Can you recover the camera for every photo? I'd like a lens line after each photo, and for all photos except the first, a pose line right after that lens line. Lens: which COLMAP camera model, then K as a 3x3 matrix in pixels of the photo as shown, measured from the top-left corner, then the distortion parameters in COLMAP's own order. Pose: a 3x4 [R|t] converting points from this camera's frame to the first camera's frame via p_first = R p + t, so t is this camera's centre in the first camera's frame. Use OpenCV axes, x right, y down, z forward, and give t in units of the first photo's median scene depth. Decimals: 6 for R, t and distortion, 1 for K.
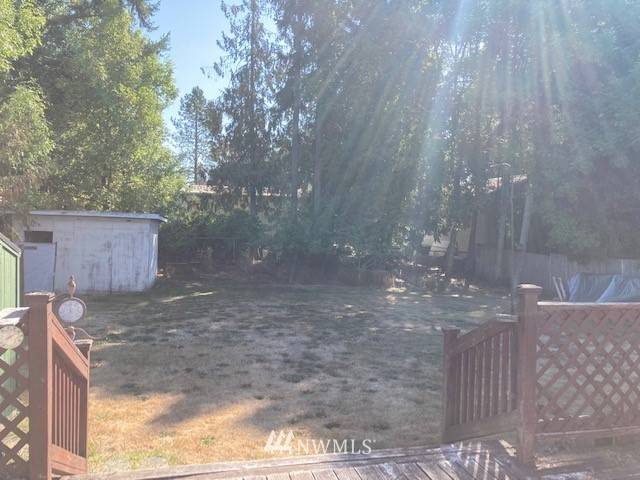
lens RADIAL K [[532.3, 0, 320.0], [0, 532.3, 240.0], [0, 0, 1]] dist [-0.002201, -0.001275]
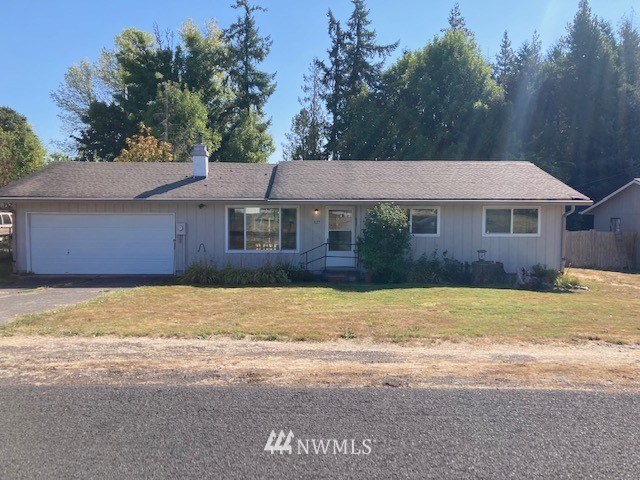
lens RADIAL K [[532.3, 0, 320.0], [0, 532.3, 240.0], [0, 0, 1]] dist [-0.002201, -0.001275]
pose [[0.973632, -0.012260, -0.227793, 0.445328], [0.017074, 0.999670, 0.019177, 0.043811], [0.227483, -0.022561, 0.973521, -1.183979]]
